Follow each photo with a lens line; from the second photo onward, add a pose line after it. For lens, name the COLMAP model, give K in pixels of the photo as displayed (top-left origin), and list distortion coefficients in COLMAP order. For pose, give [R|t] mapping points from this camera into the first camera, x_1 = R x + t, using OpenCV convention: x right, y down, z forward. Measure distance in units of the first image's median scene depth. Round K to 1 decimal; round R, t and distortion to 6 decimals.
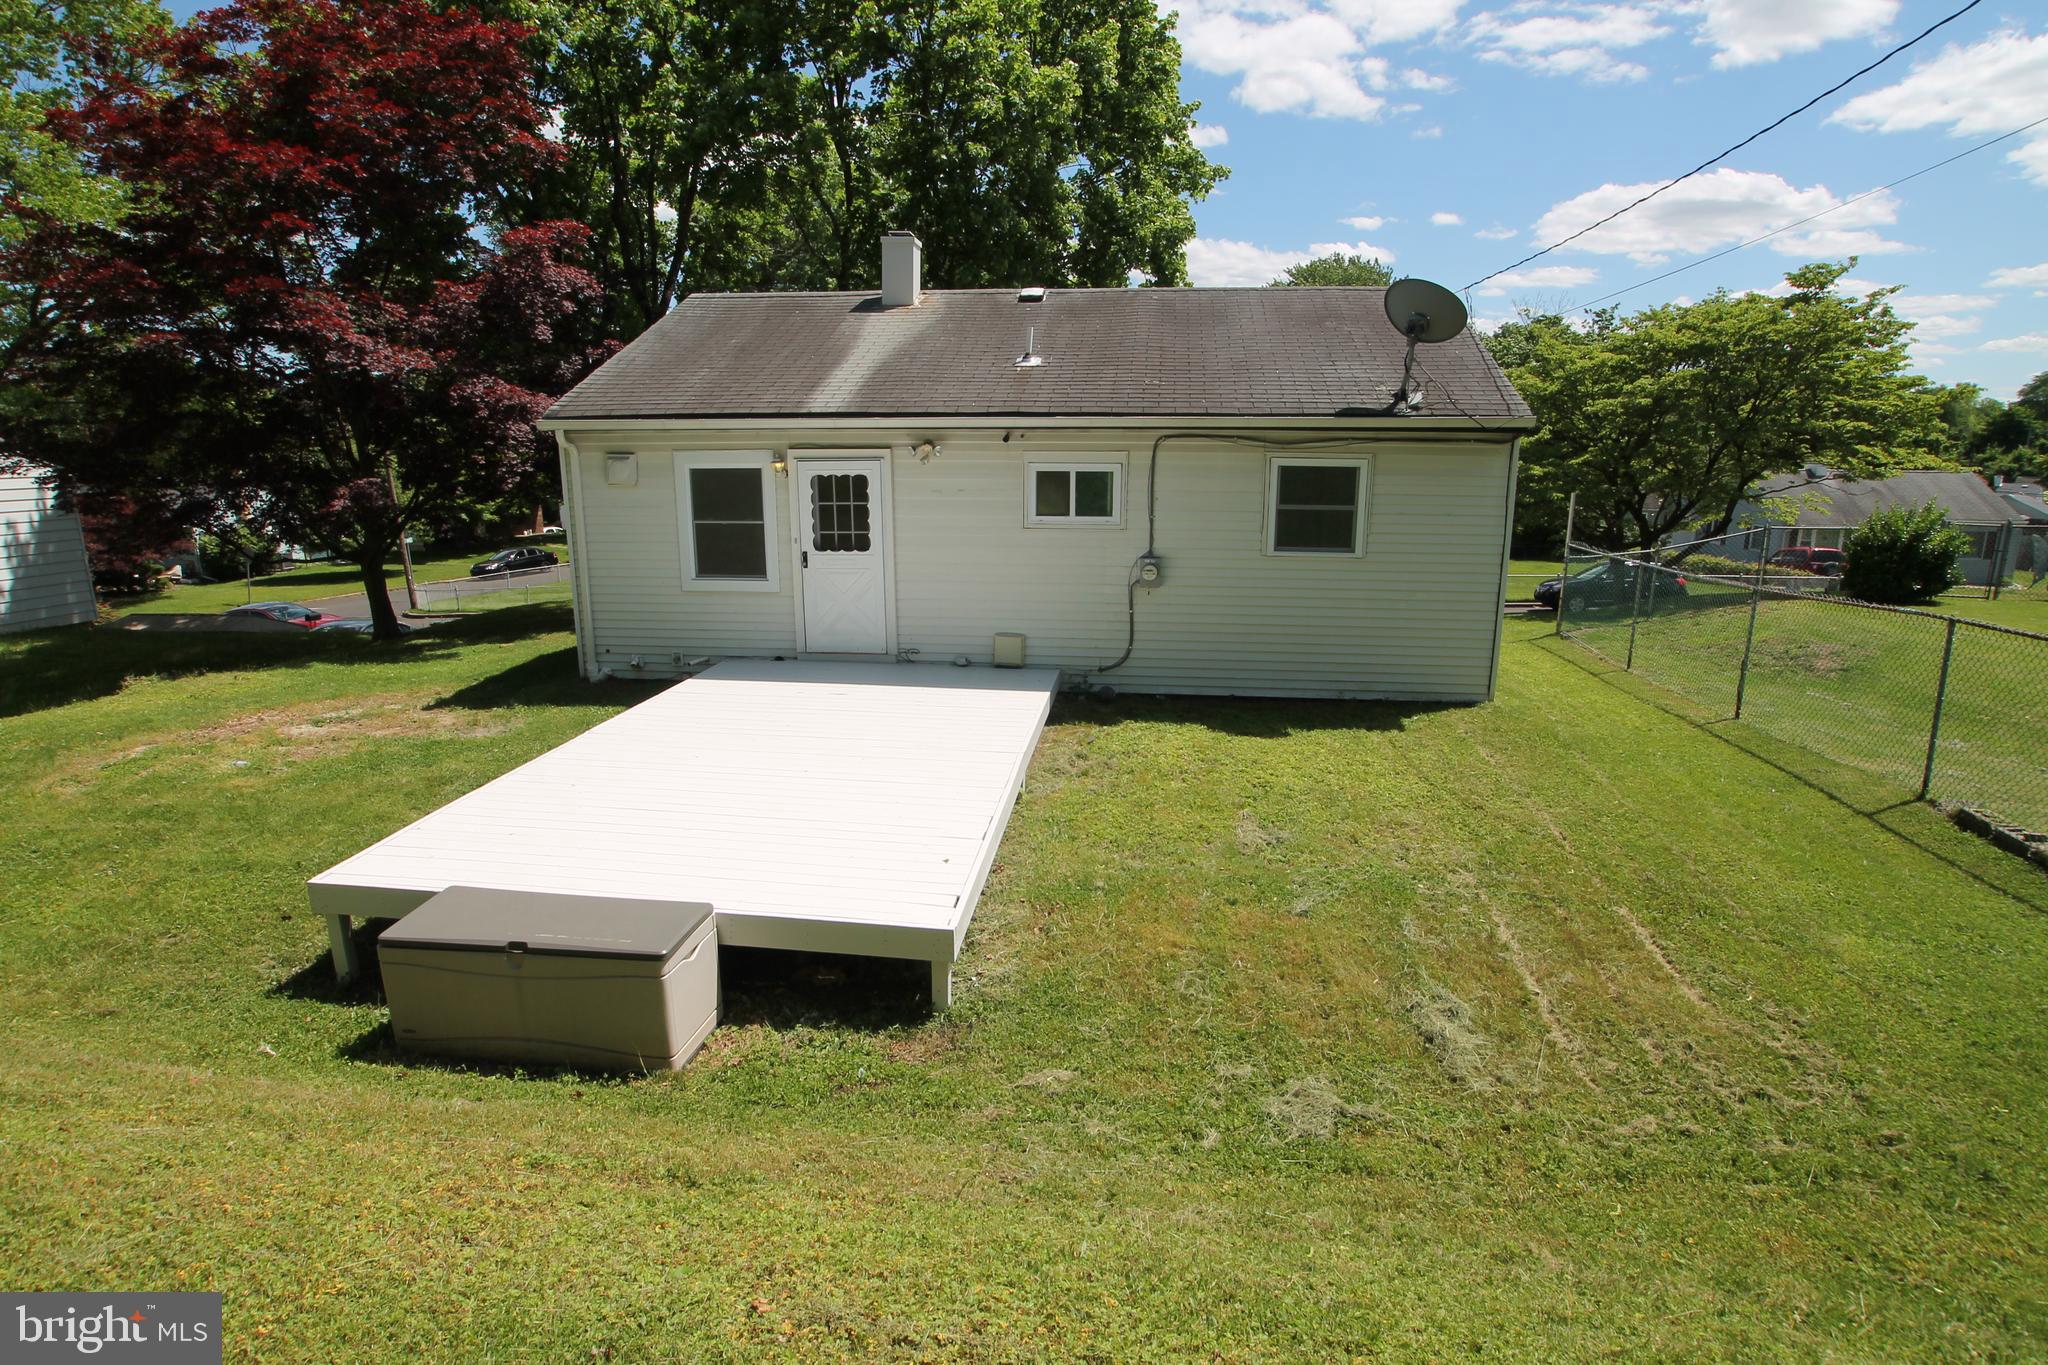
lens RADIAL K [[1095.6, 0, 1024.0], [0, 1095.6, 682.5], [0, 0, 1]] dist [-0.071265, 0.043749]
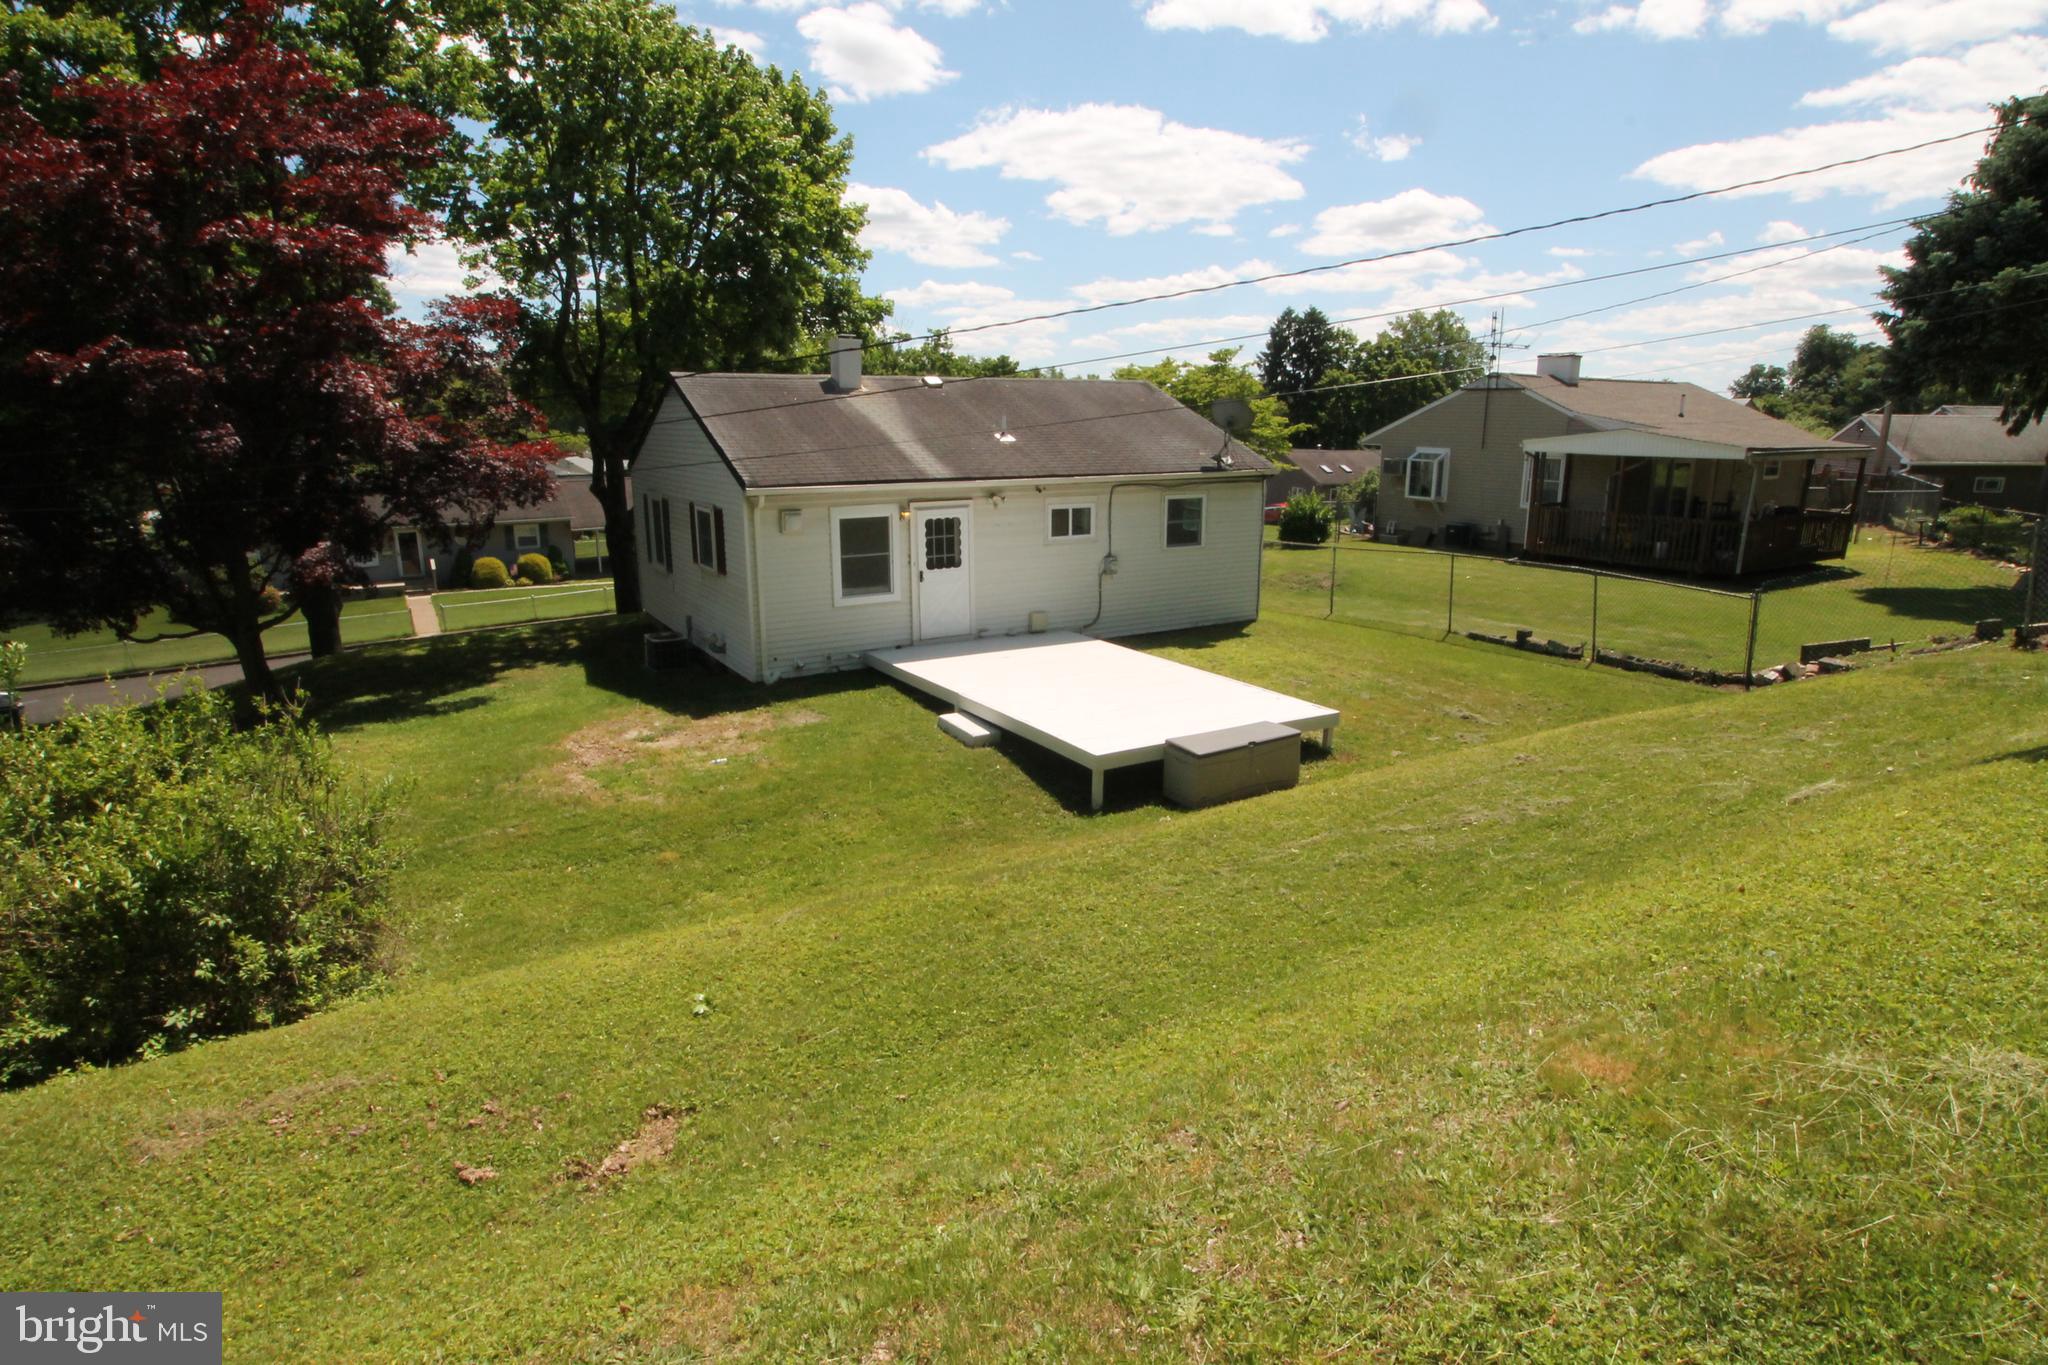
lens RADIAL K [[1095.6, 0, 1024.0], [0, 1095.6, 682.5], [0, 0, 1]] dist [-0.071265, 0.043749]
pose [[0.790012, -0.147120, 0.595177, -1.004960], [0.137598, 0.988563, 0.061717, -0.043888], [-0.597451, 0.033138, 0.801221, -0.265719]]
